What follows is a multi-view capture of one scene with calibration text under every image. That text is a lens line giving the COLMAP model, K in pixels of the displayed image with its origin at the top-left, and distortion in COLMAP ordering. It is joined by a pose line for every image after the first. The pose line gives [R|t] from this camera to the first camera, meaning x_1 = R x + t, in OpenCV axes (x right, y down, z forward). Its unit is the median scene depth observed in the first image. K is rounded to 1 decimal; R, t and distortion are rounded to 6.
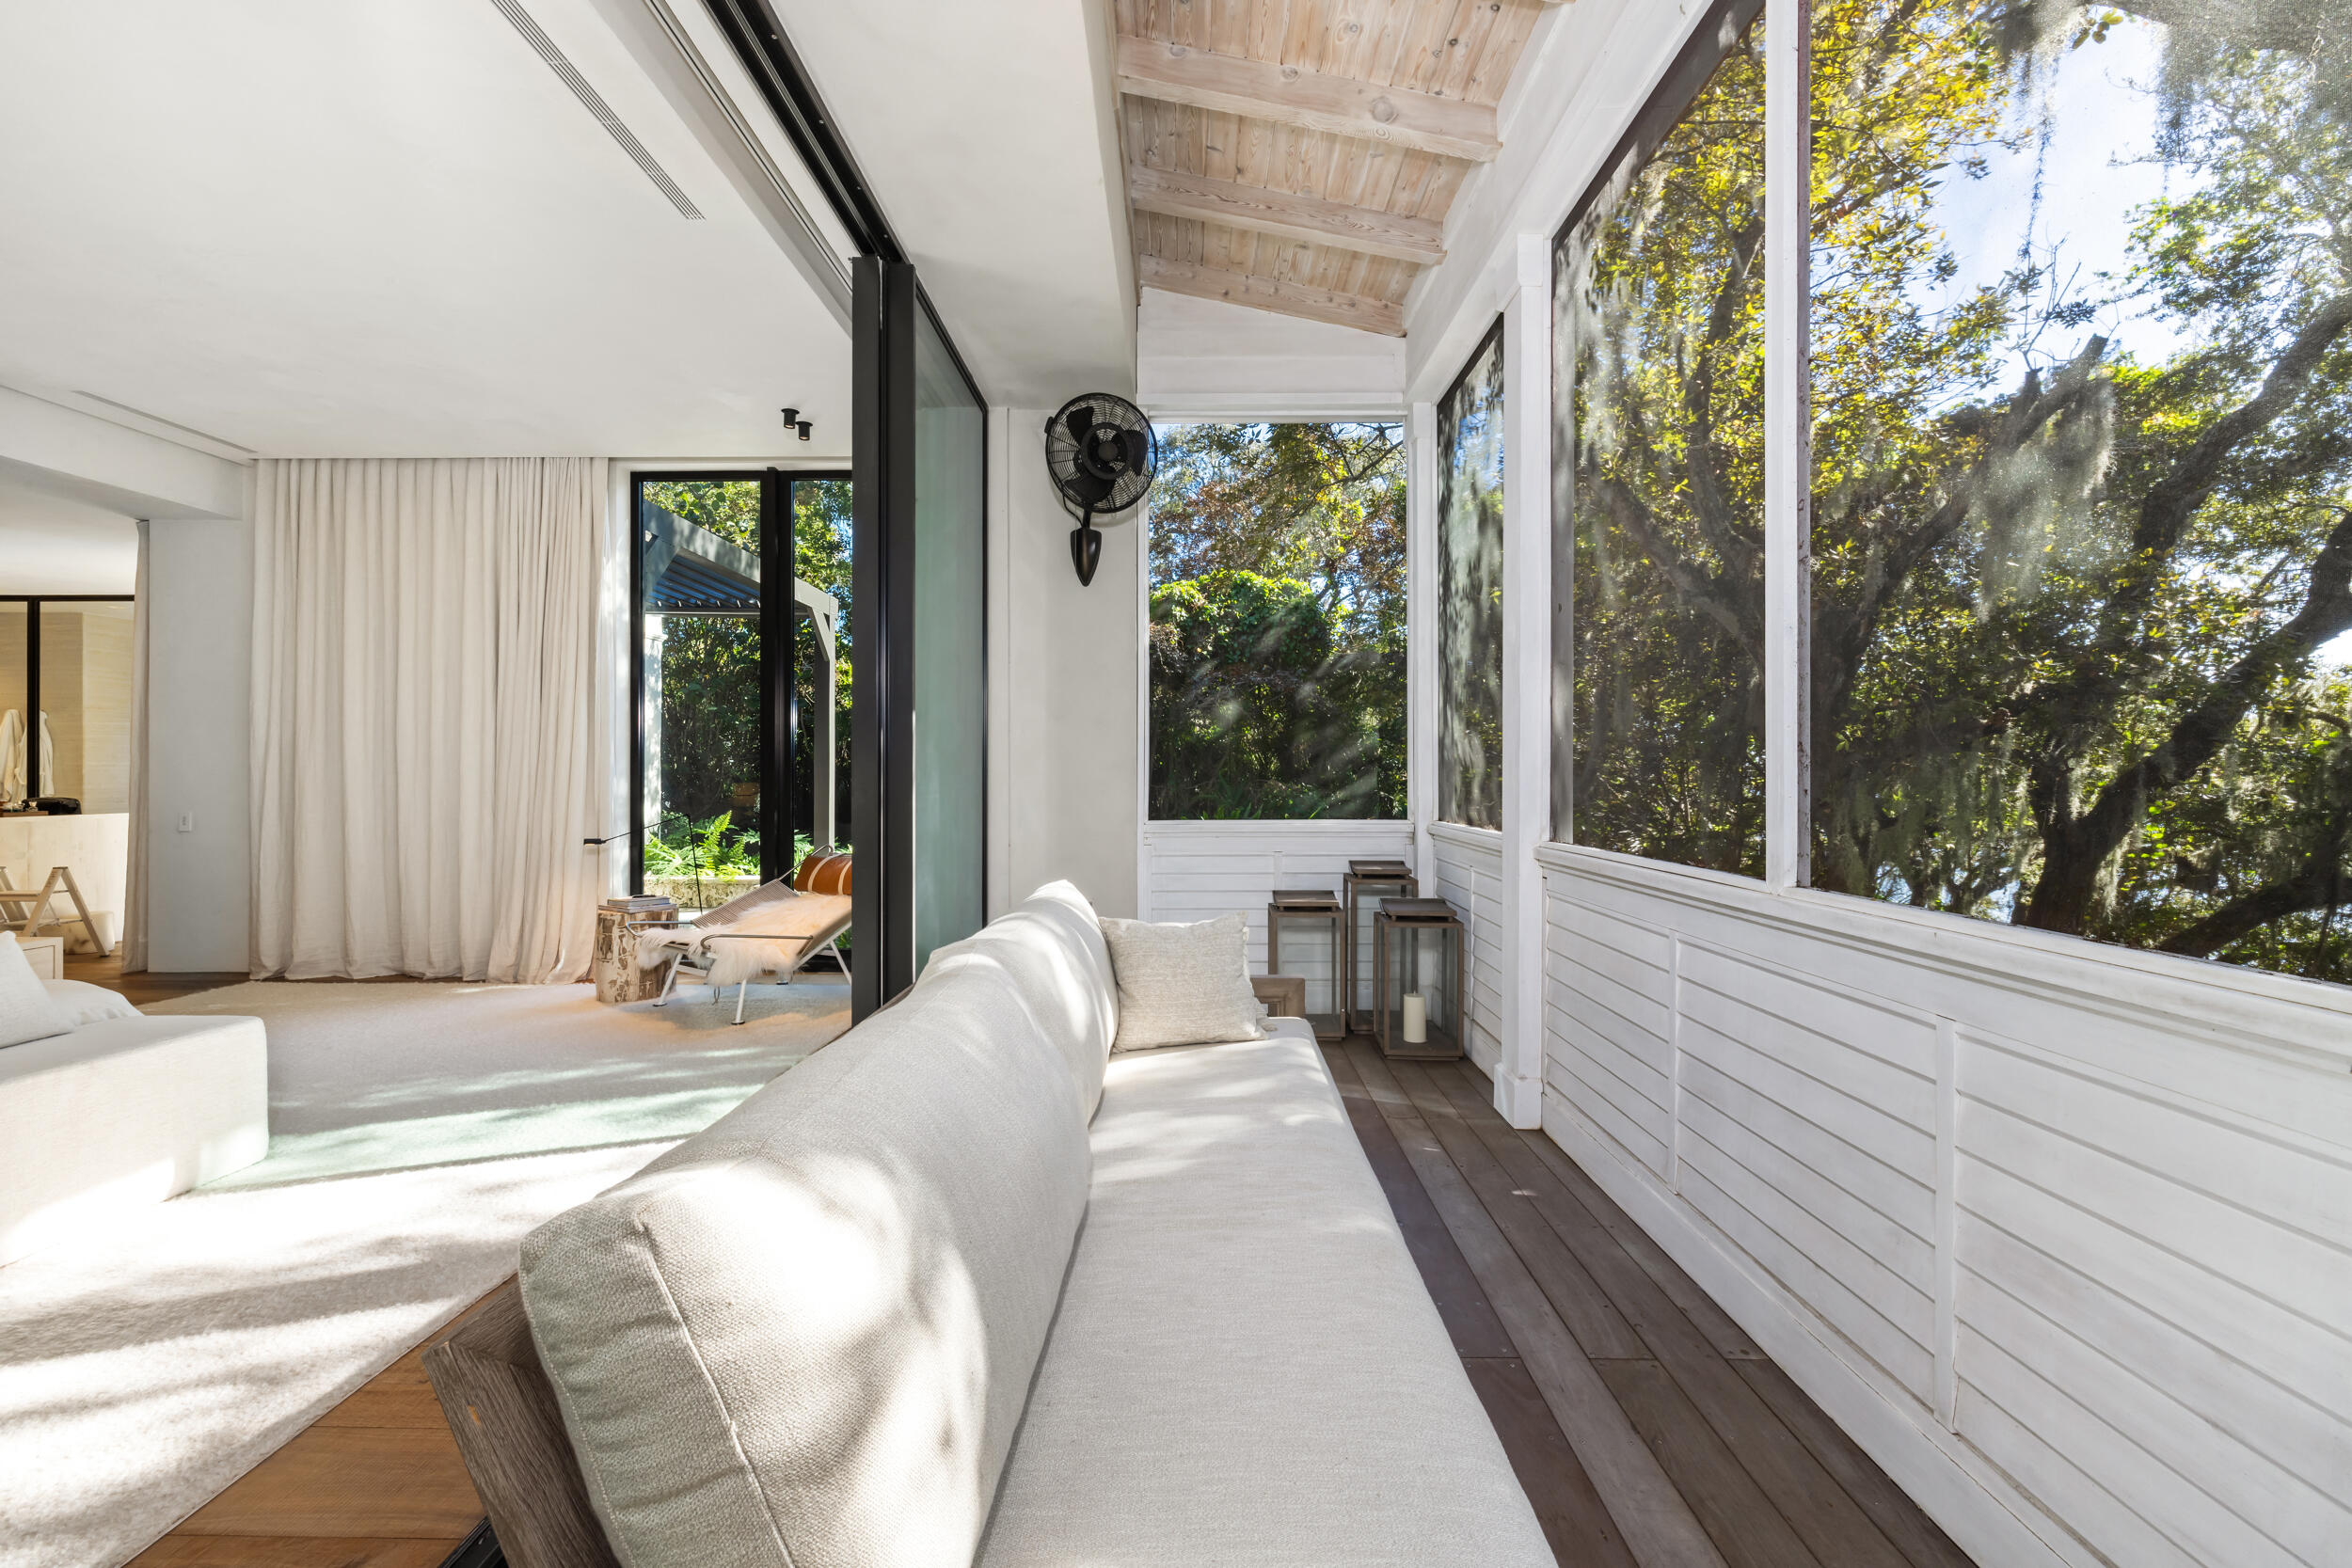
lens RADIAL K [[992.0, 0, 1176.0], [0, 992.0, 784.0], [0, 0, 1]] dist [0.000367, 0.000138]
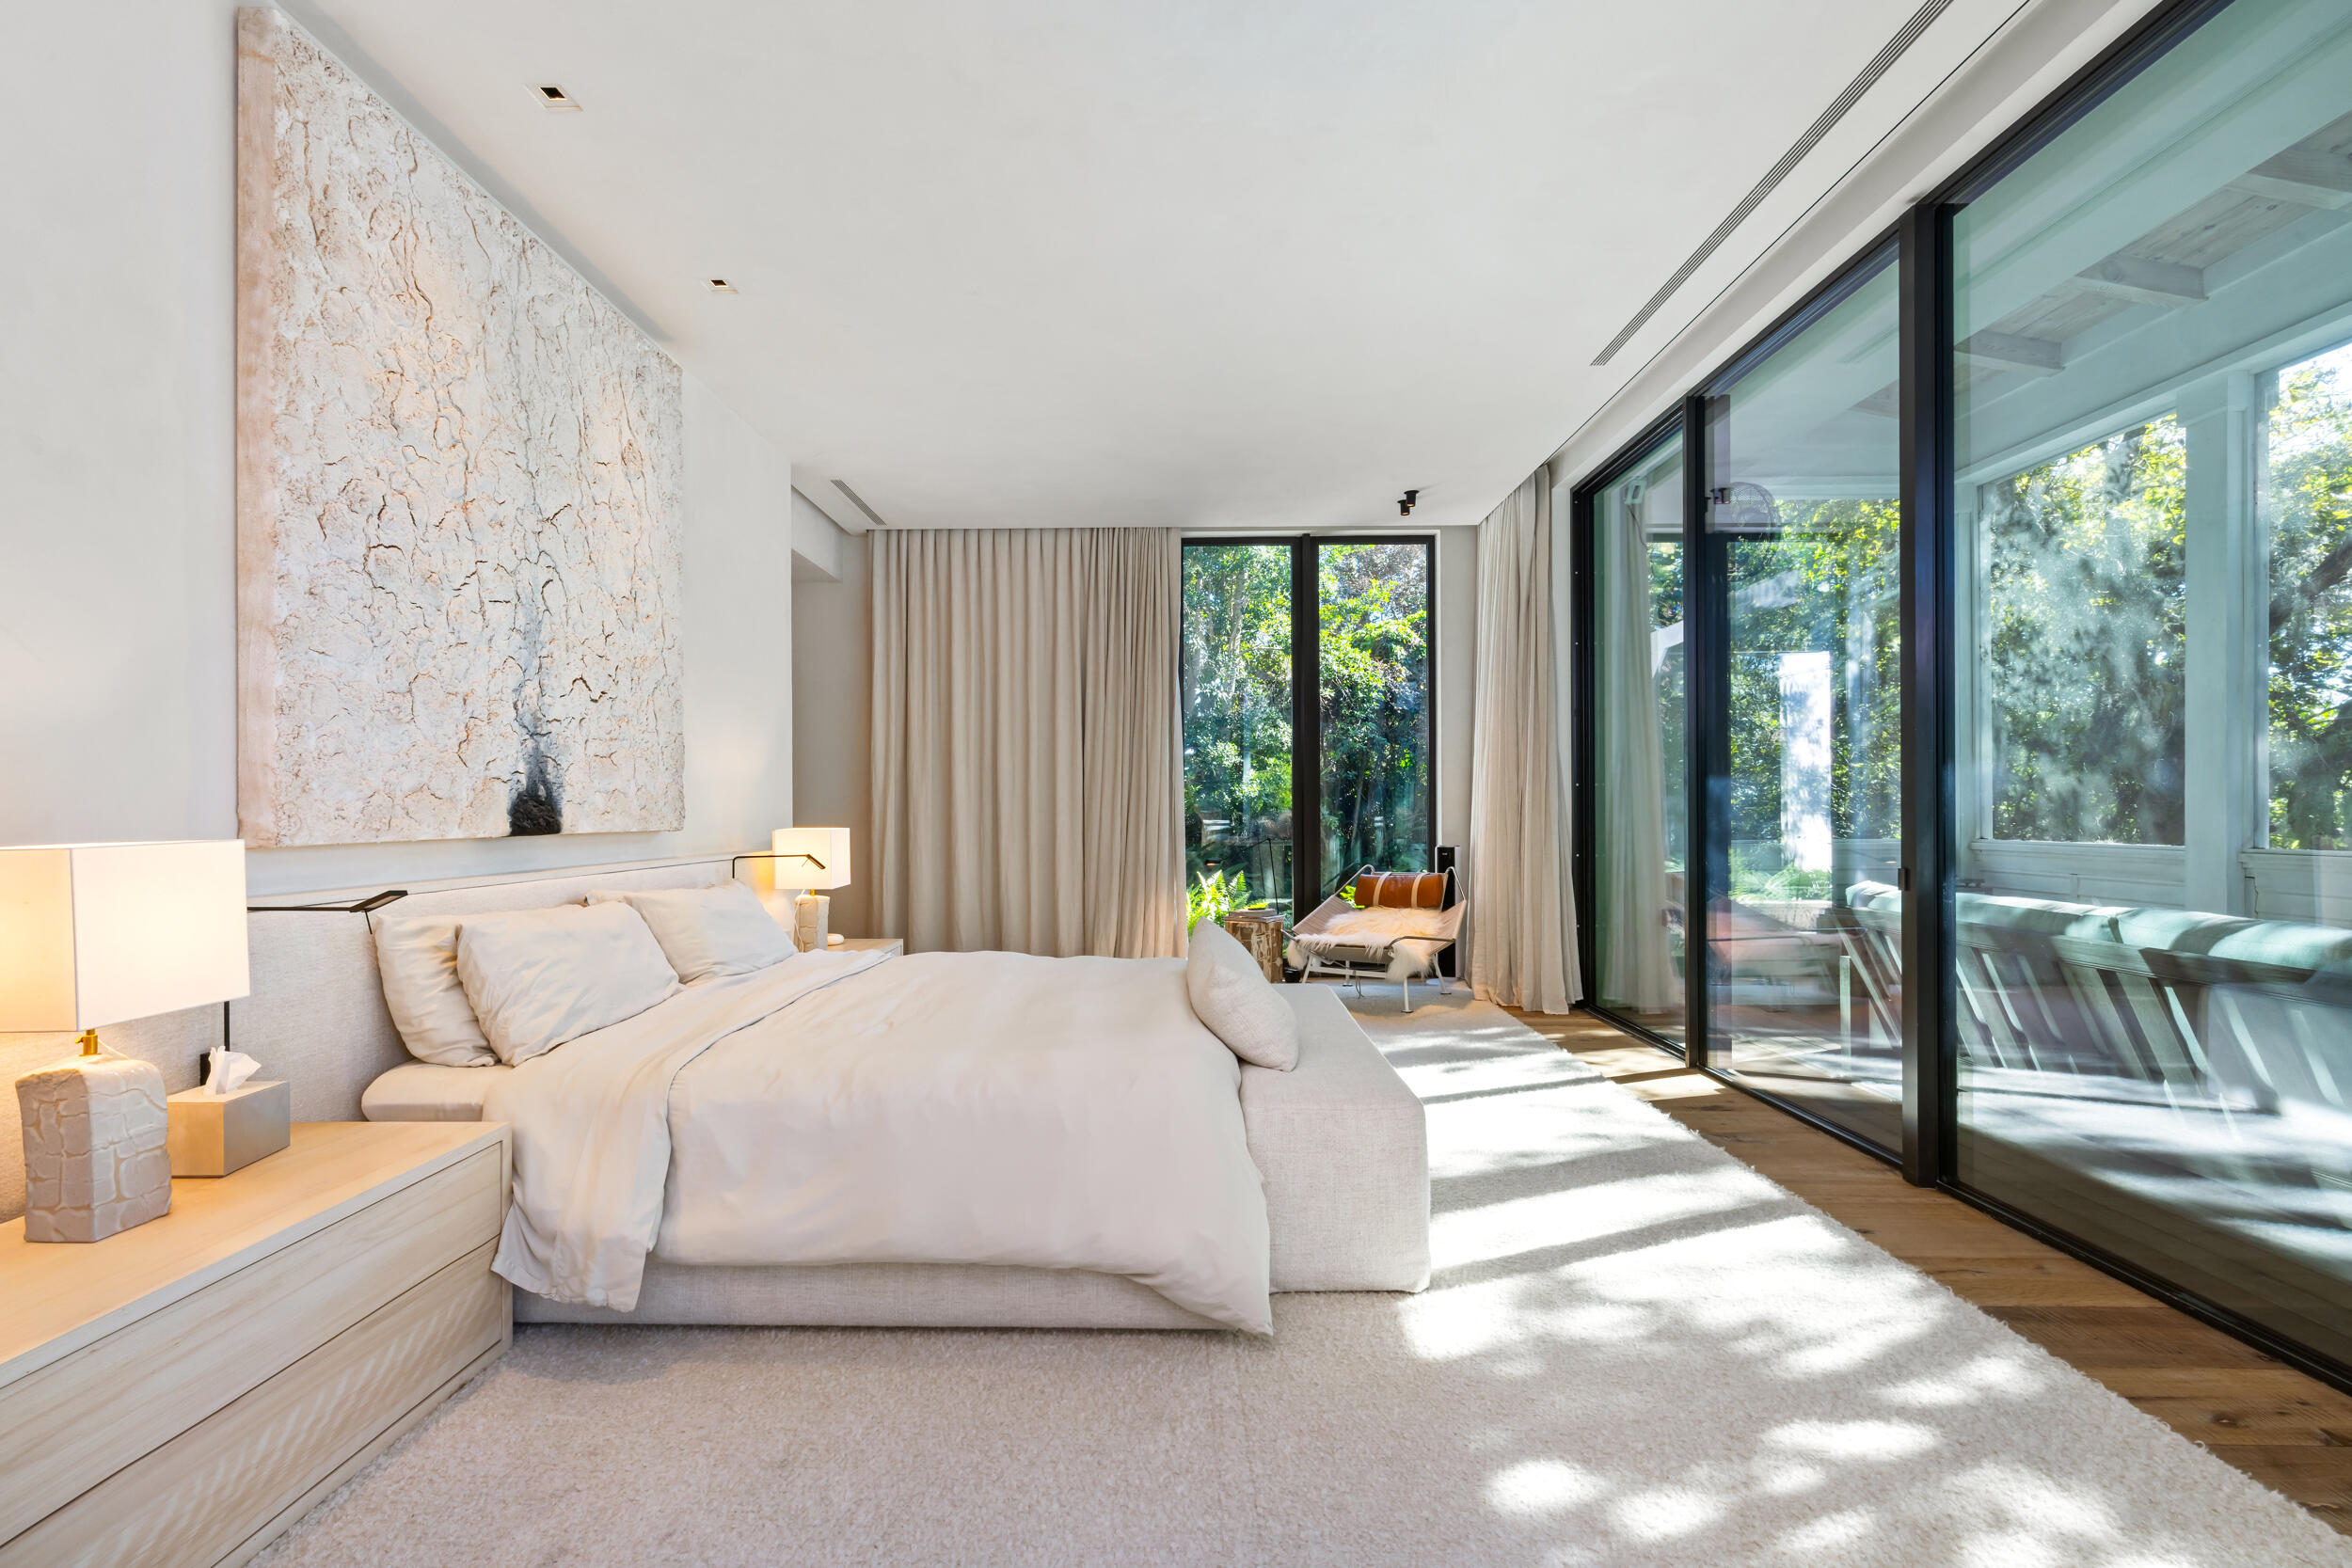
lens RADIAL K [[1029.9, 0, 1165.7], [0, 1029.9, 801.4], [0, 0, 1]] dist [0.002833, 0.000119]
pose [[0.999985, -0.003085, -0.004419, -0.639541], [0.002996, 0.999797, -0.019943, 0.011674], [0.004480, 0.019929, 0.999791, -0.199220]]
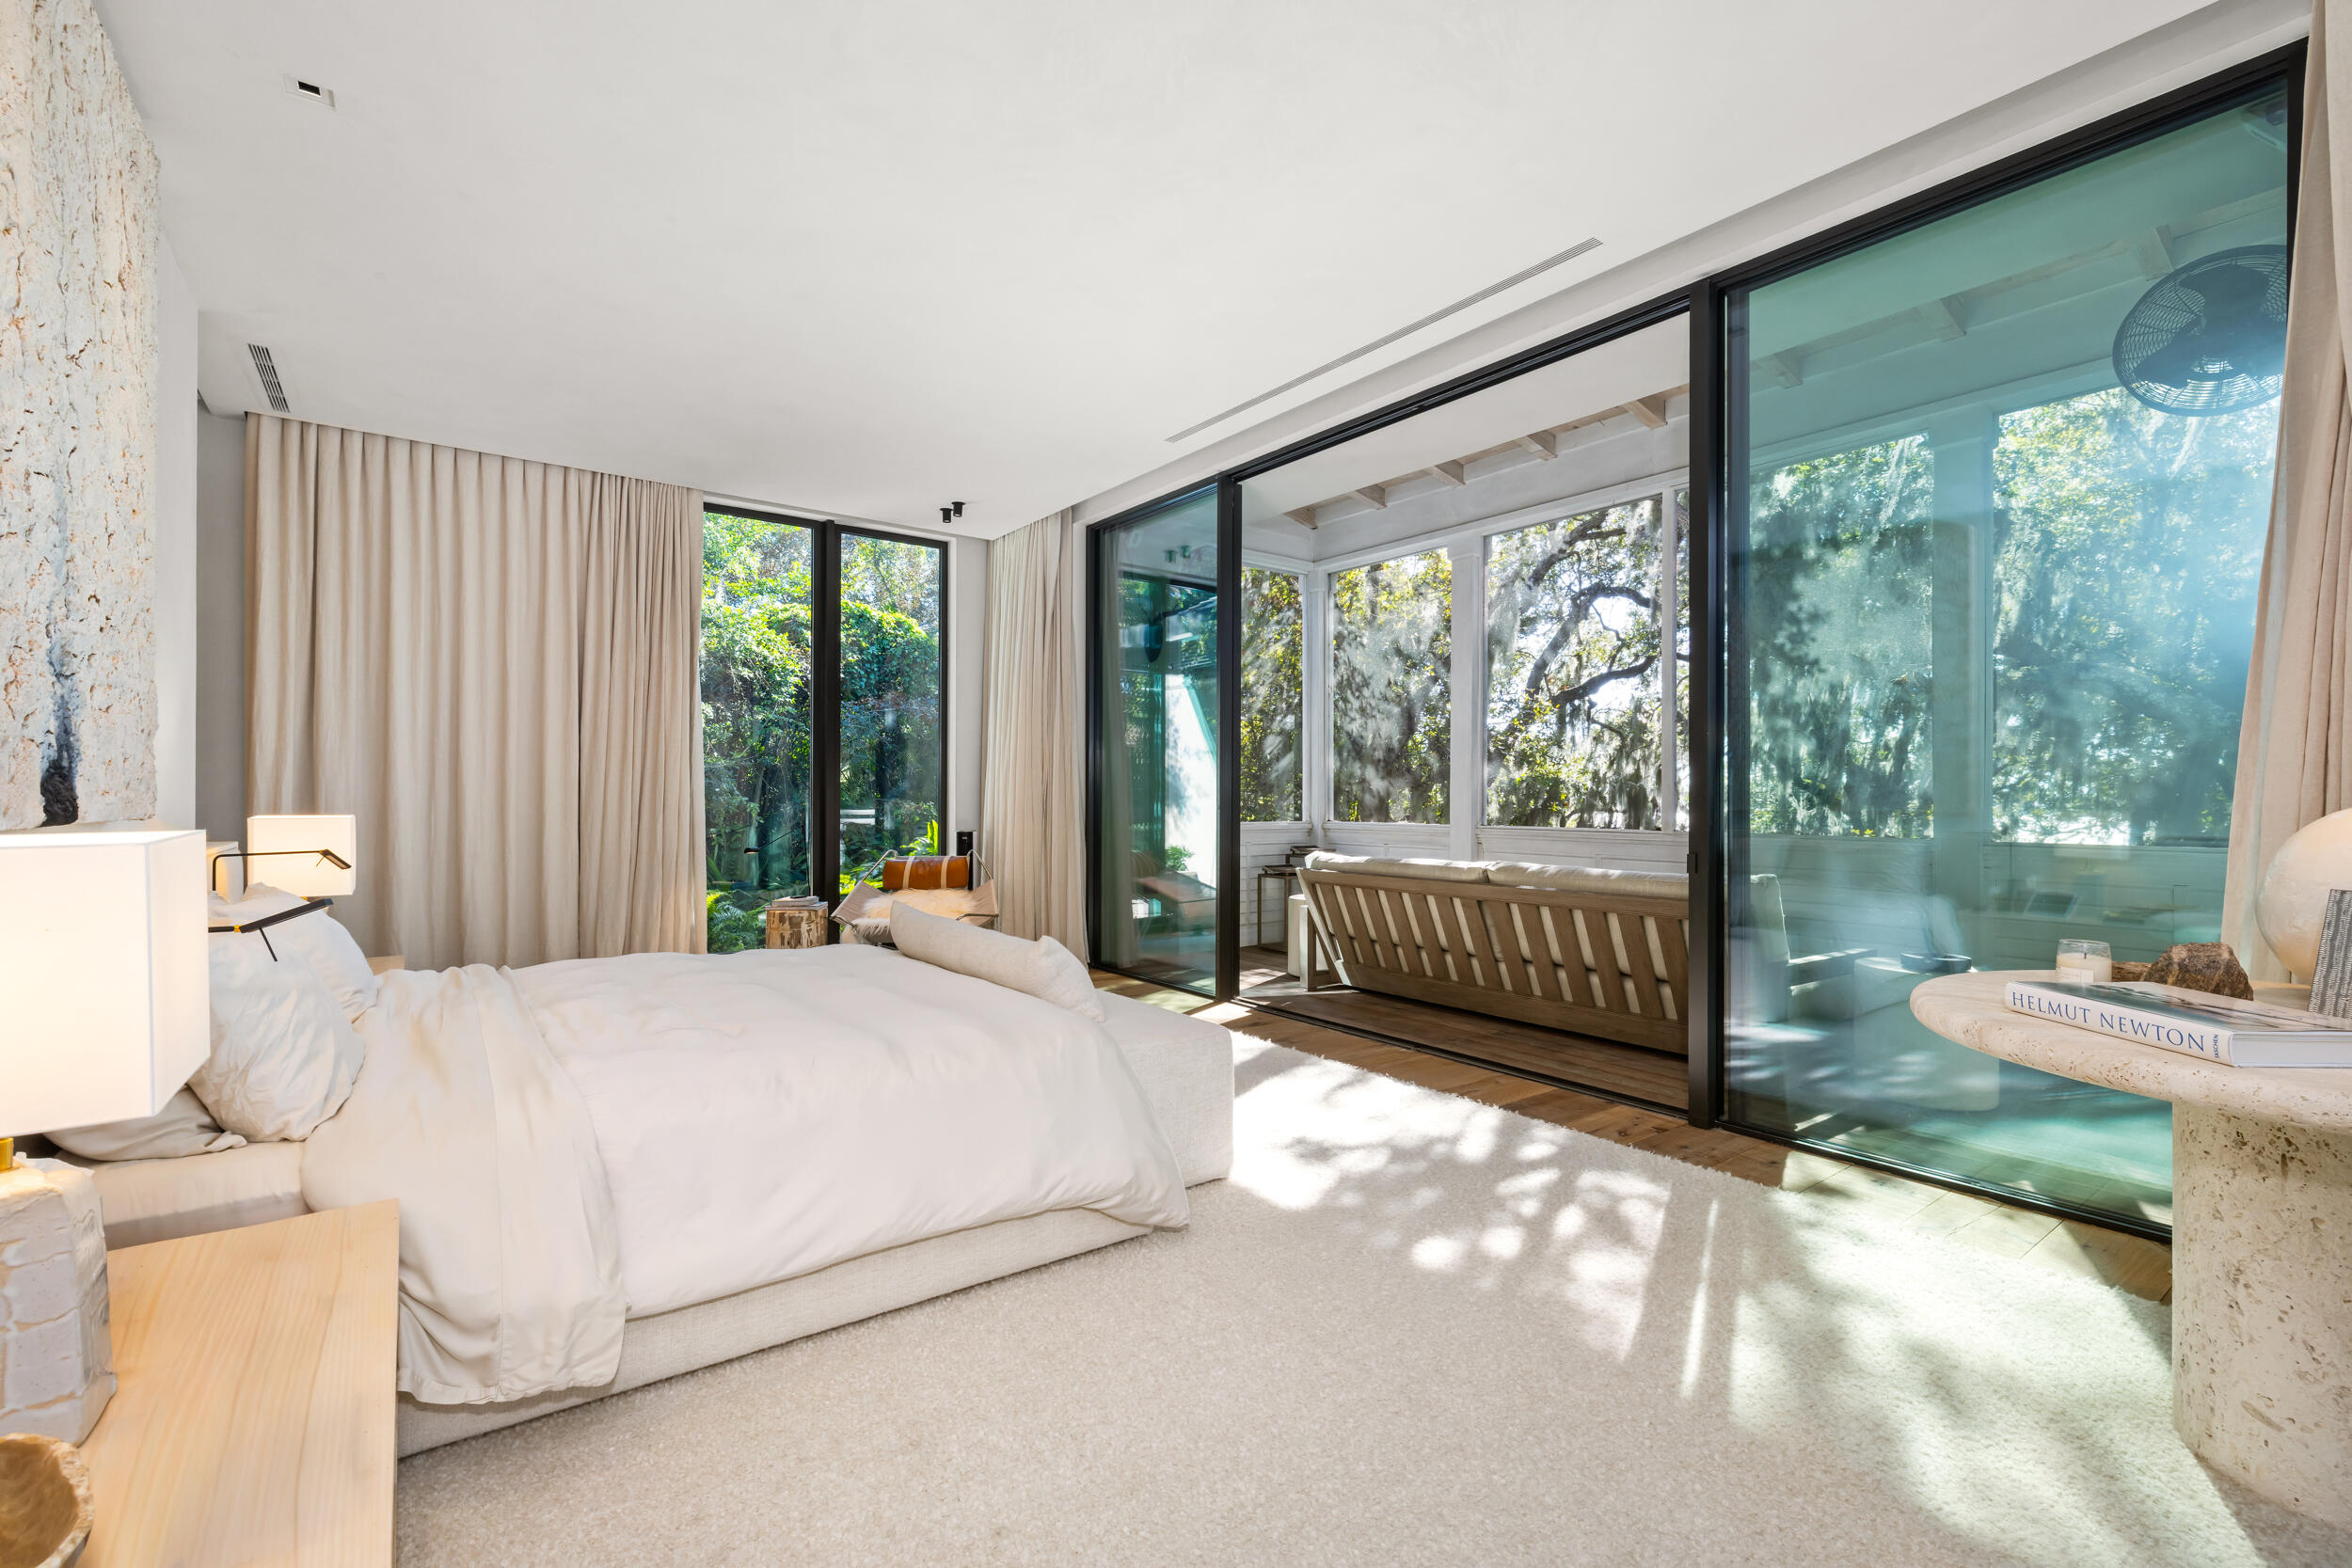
lens RADIAL K [[1015.0, 0, 1176.0], [0, 1015.0, 784.0], [0, 0, 1]] dist [0.000423, 0.000239]
pose [[0.793394, 0.013691, 0.608555, -0.904734], [0.000295, 0.999738, -0.022876, 0.011050], [-0.608708, 0.018330, 0.793182, -0.180386]]
